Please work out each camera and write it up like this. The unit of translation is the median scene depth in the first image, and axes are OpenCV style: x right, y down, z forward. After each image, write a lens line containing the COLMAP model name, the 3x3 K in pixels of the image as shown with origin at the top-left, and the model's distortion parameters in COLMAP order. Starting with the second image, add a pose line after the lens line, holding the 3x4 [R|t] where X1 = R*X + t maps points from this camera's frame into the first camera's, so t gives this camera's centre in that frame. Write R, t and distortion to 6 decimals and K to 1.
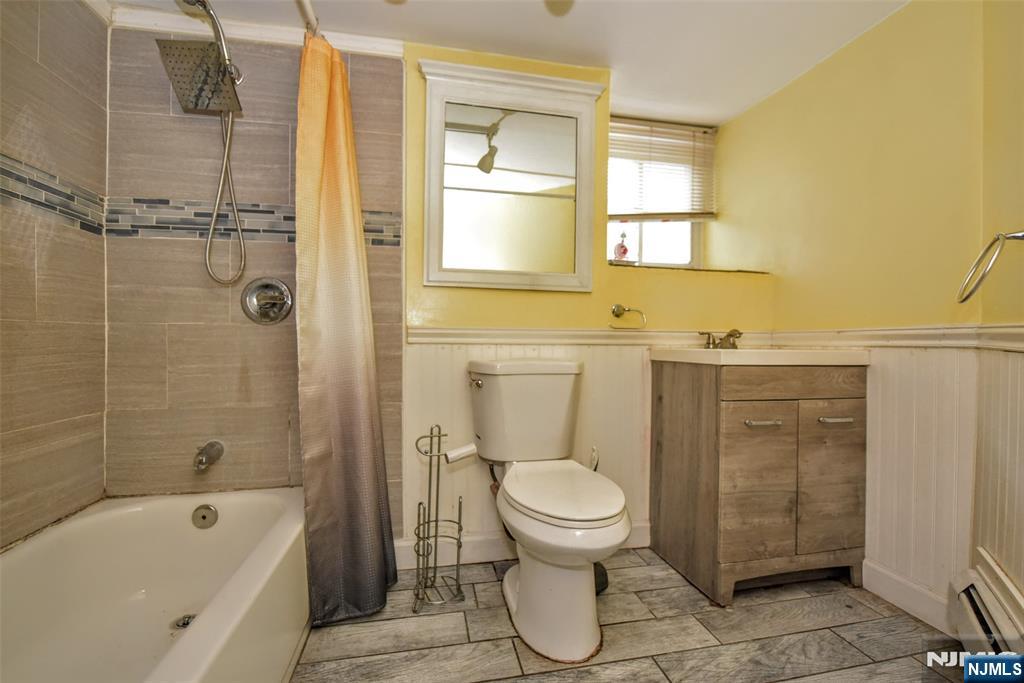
lens RADIAL K [[467.6, 0, 512.0], [0, 467.6, 341.5], [0, 0, 1]] dist [-0.000660, -0.000430]
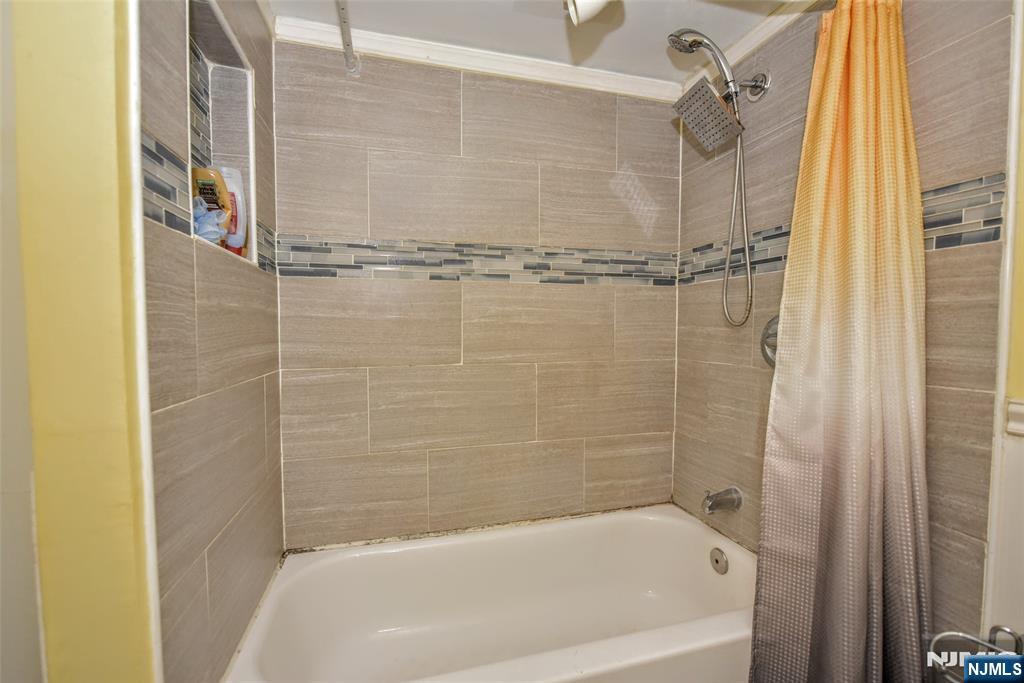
lens RADIAL K [[443.5, 0, 512.0], [0, 443.5, 341.5], [0, 0, 1]] dist [-0.001872, -0.000278]
pose [[0.086939, 0.035694, -0.995574, 0.222727], [-0.000903, 0.999360, 0.035751, -0.123019], [0.996213, -0.002209, 0.086915, 0.481130]]
